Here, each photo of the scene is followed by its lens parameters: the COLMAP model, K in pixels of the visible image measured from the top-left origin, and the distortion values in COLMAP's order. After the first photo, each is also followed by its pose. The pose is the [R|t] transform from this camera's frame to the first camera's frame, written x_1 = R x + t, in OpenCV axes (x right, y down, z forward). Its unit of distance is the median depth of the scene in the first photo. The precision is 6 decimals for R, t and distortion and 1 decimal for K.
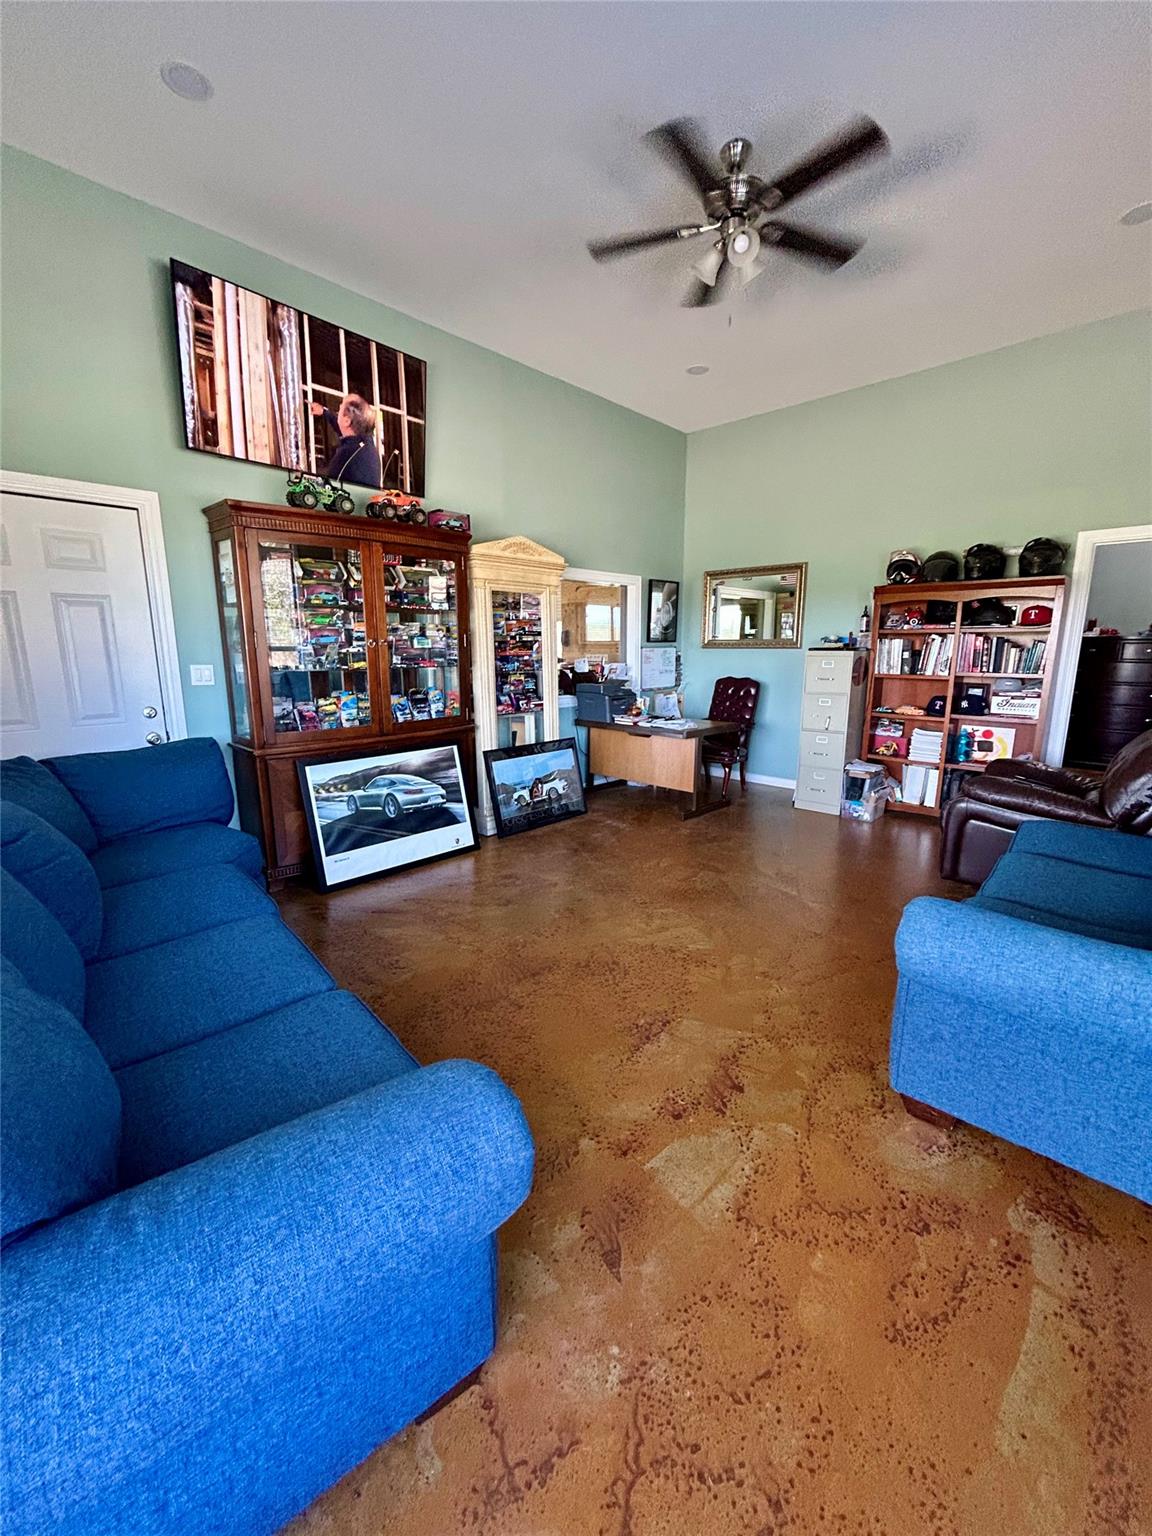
lens RADIAL K [[617.7, 0, 574.9], [0, 617.7, 769.6], [0, 0, 1]] dist [-0.002853, -0.000308]
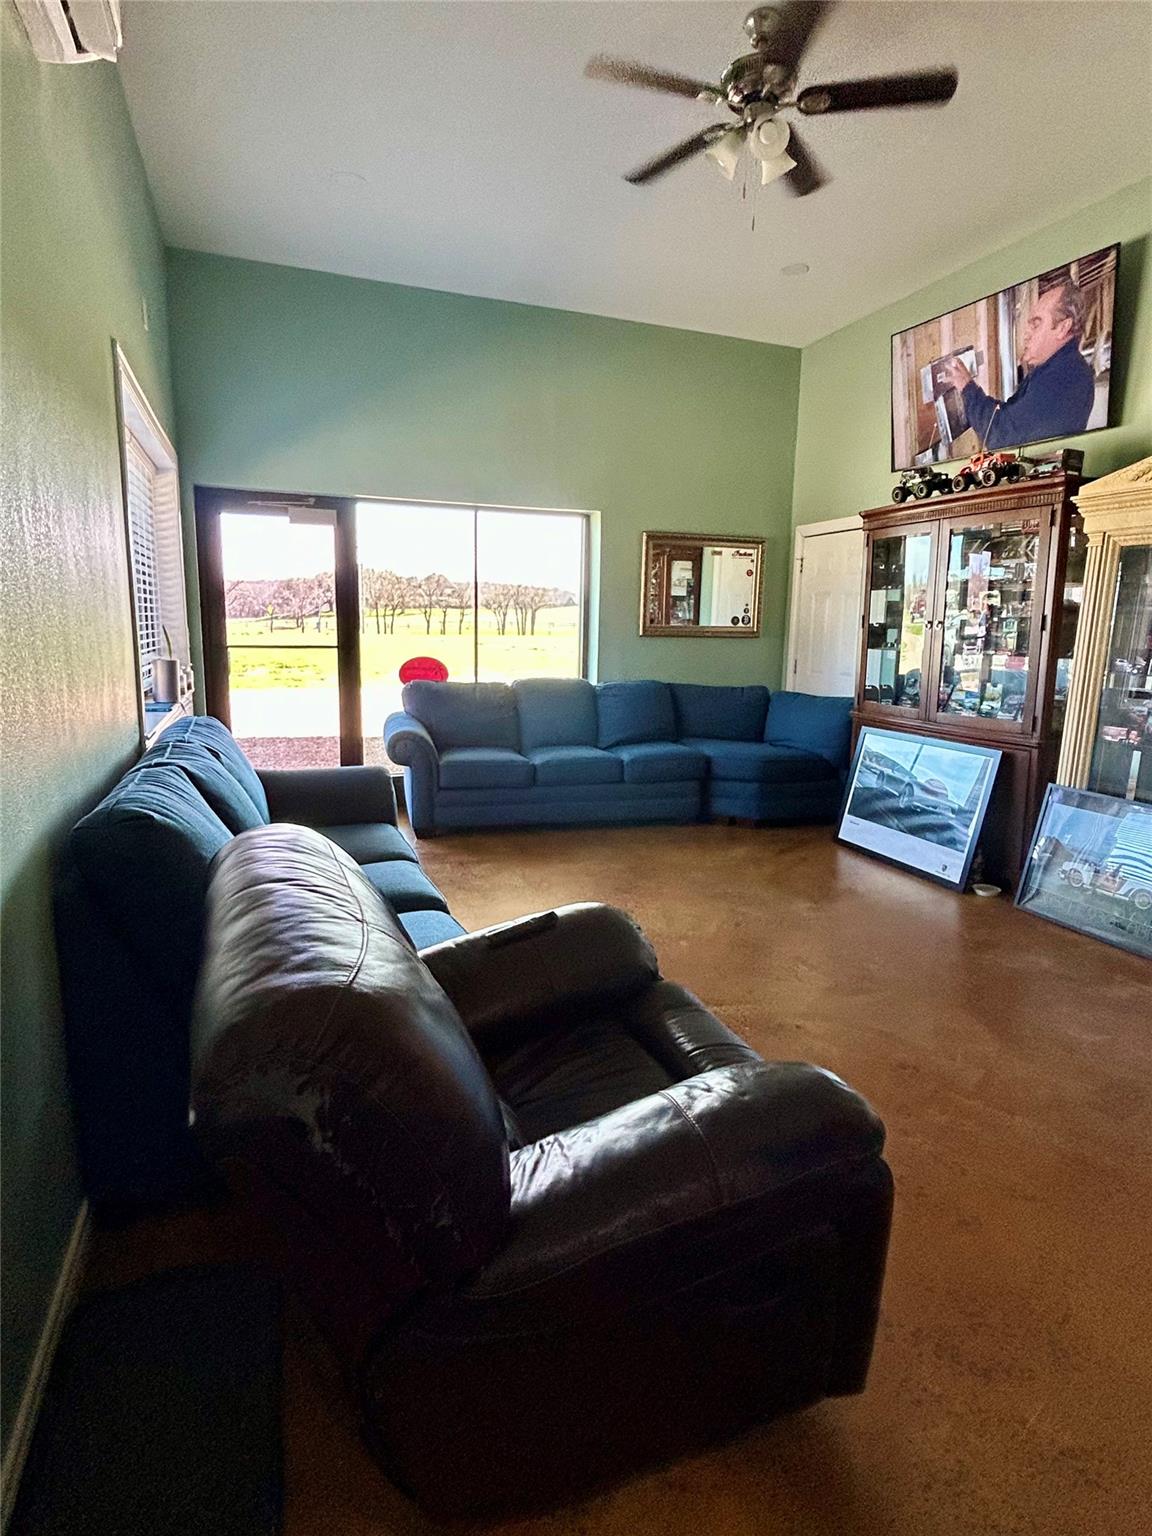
lens RADIAL K [[826.0, 0, 573.2], [0, 826.0, 767.5], [0, 0, 1]] dist [0.000298, 0.000955]
pose [[-0.445541, 0.151790, -0.882300, 1.111355], [-0.186205, 0.948258, 0.257166, -0.228226], [0.875683, 0.278867, -0.394223, 1.107280]]
